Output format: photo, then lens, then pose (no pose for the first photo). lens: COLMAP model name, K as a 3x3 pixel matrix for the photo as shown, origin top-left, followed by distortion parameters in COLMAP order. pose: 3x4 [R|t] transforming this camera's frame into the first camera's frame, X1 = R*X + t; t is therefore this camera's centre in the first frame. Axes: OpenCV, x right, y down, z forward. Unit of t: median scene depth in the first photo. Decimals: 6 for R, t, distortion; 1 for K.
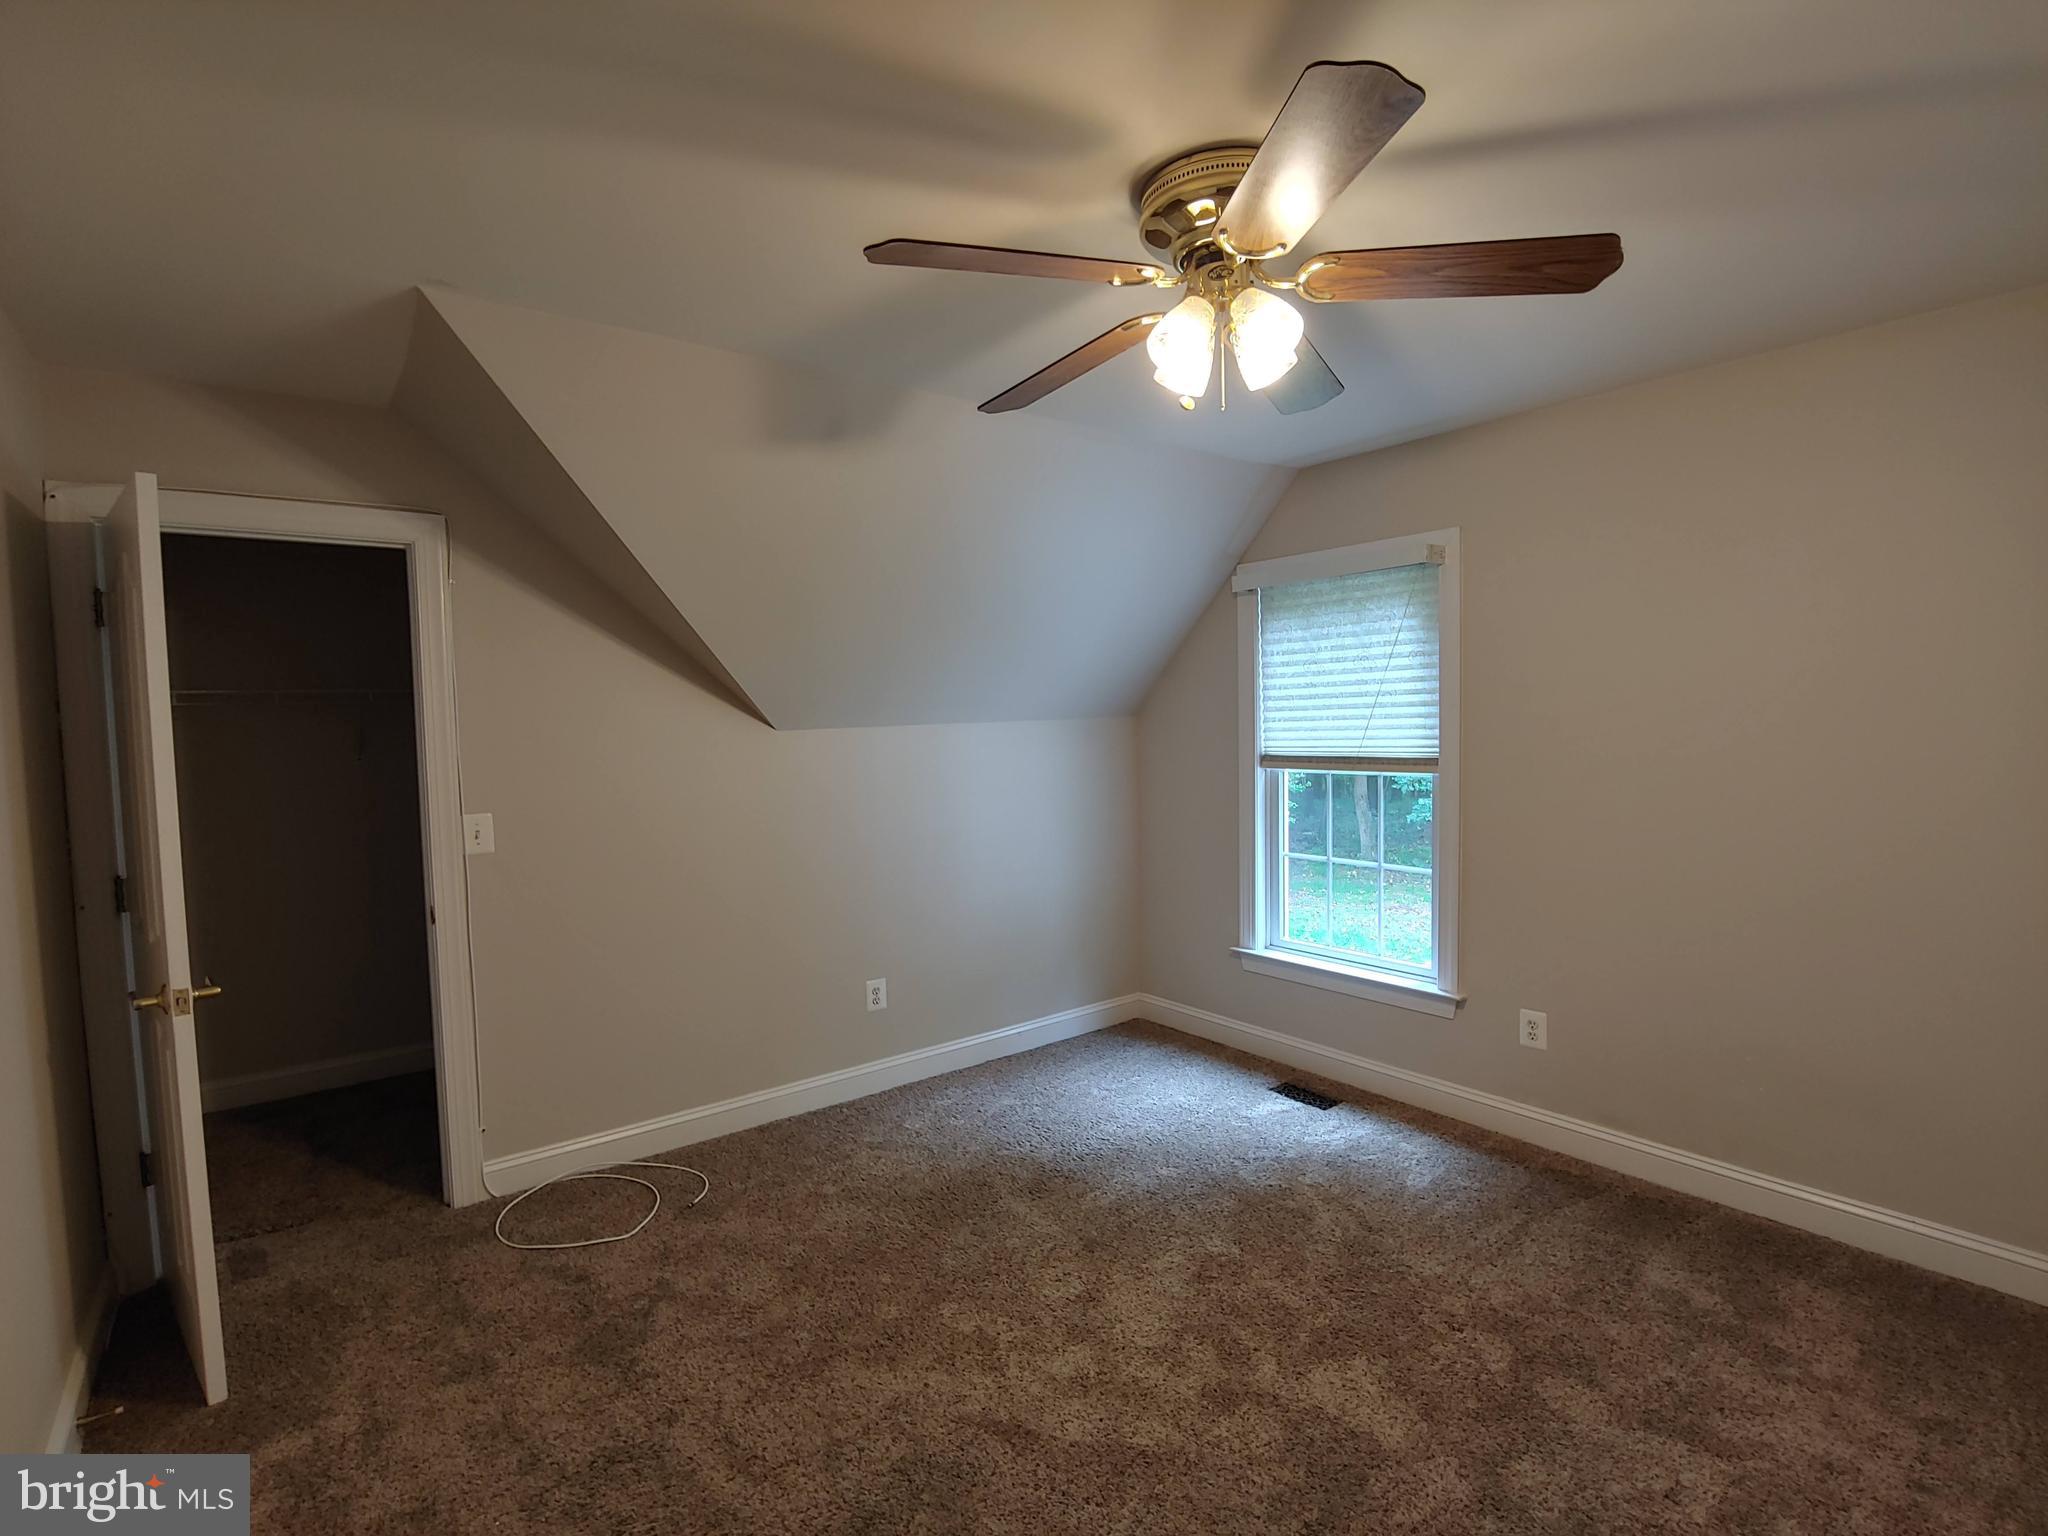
lens RADIAL K [[983.0, 0, 1035.4], [0, 983.0, 775.0], [0, 0, 1]] dist [-0.018651, 0.000540]
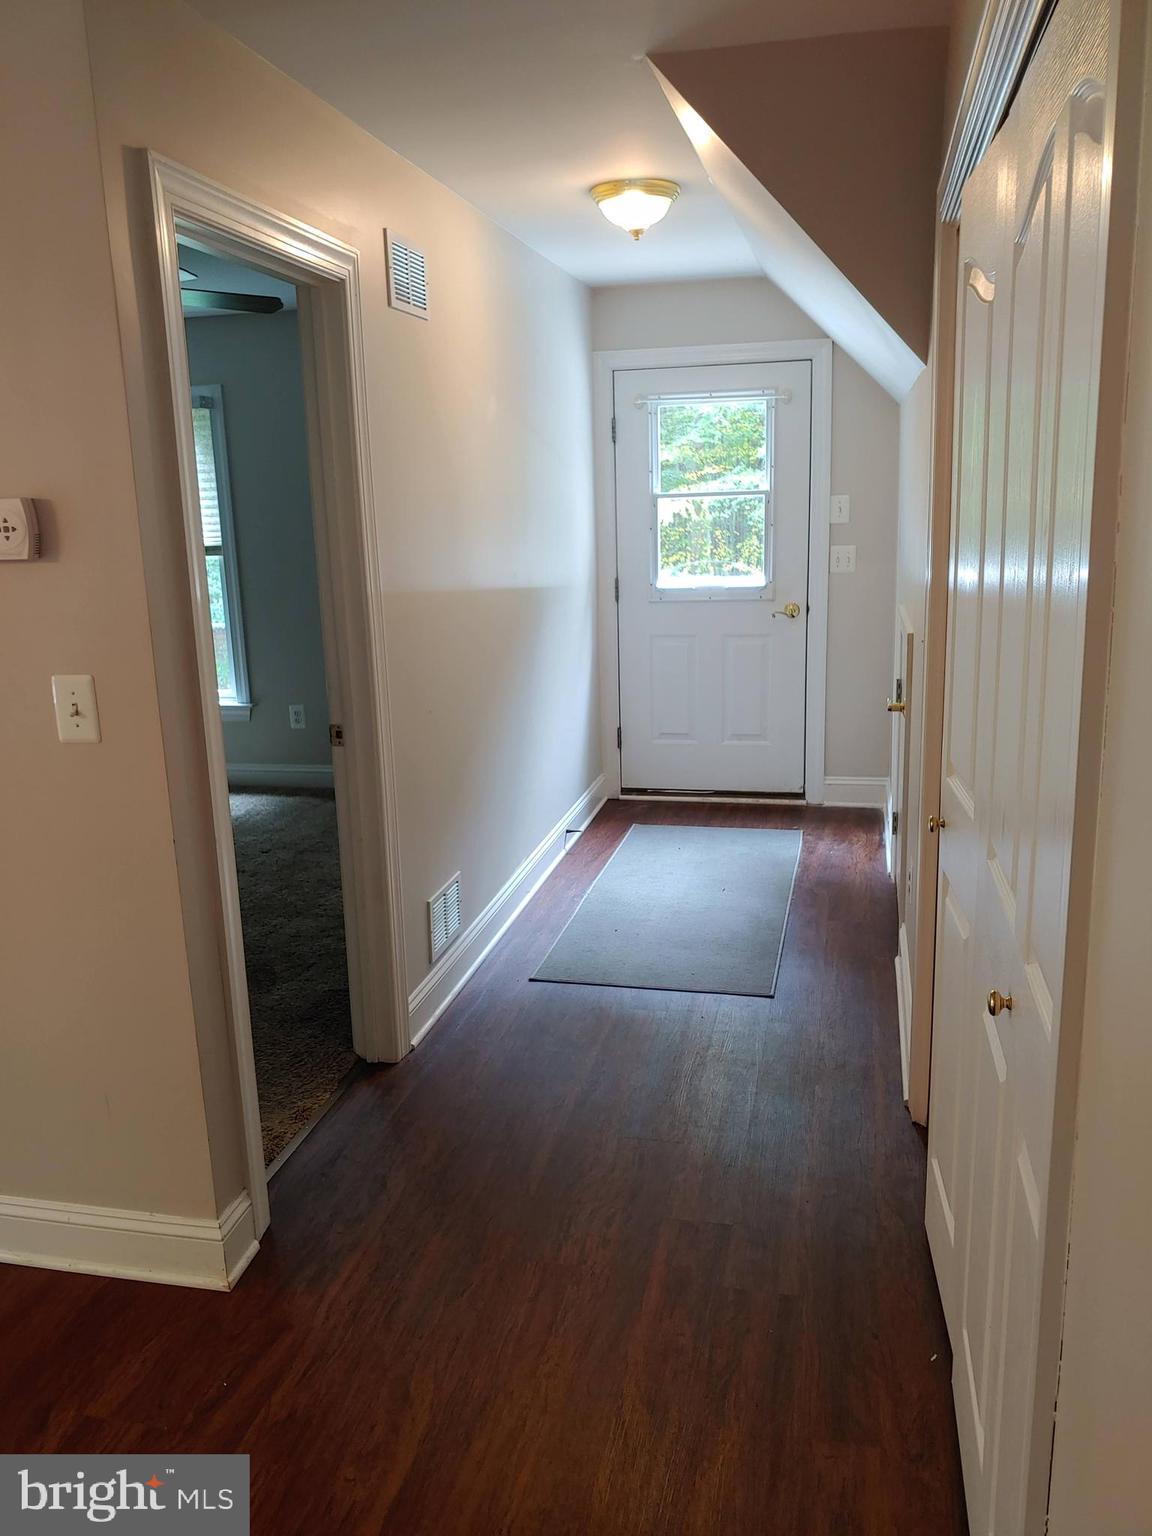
lens RADIAL K [[1191.3, 0, 574.2], [0, 1191.3, 760.2], [0, 0, 1]] dist [0.021811, -0.064986]
pose [[0.777323, -0.139478, 0.613444, -0.326818], [0.053443, 0.986228, 0.156518, 0.049126], [-0.626827, -0.088880, 0.774072, -0.758416]]
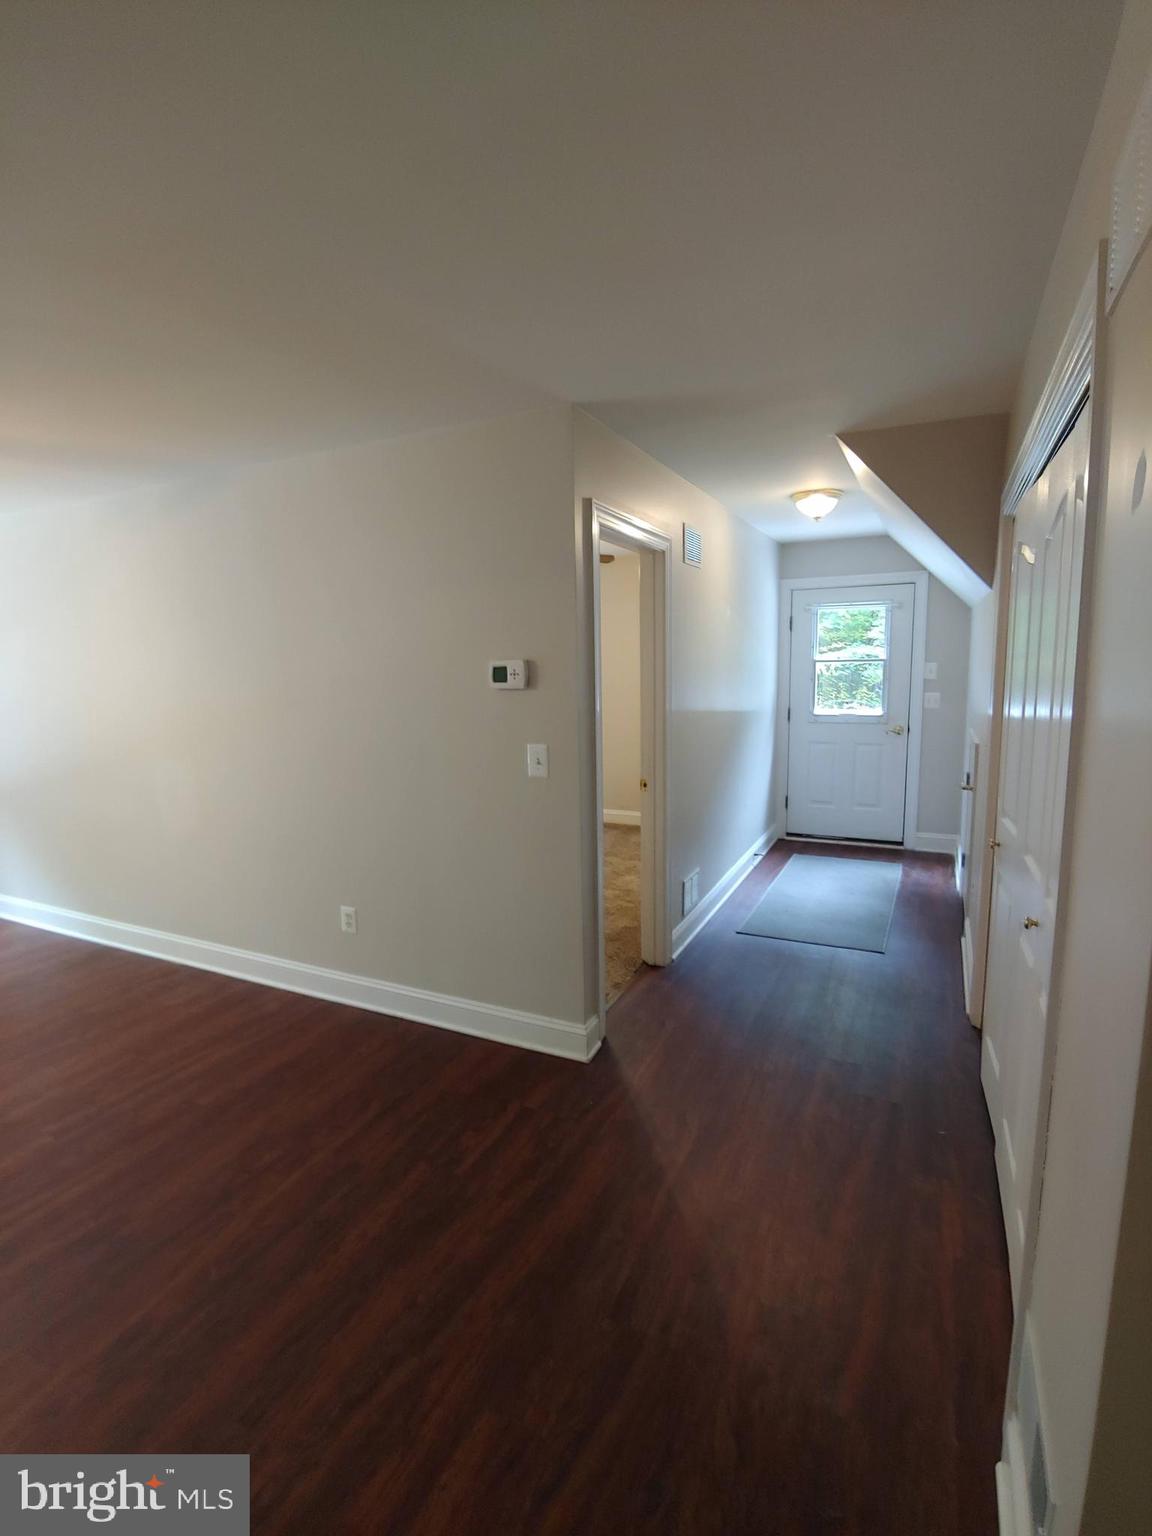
lens RADIAL K [[737.3, 0, 567.3], [0, 737.3, 771.4], [0, 0, 1]] dist [-0.018651, 0.000540]
pose [[0.901706, -0.059985, 0.428168, -0.459777], [0.028028, 0.996356, 0.080561, 0.054730], [-0.431440, -0.060642, 0.900101, -0.843690]]
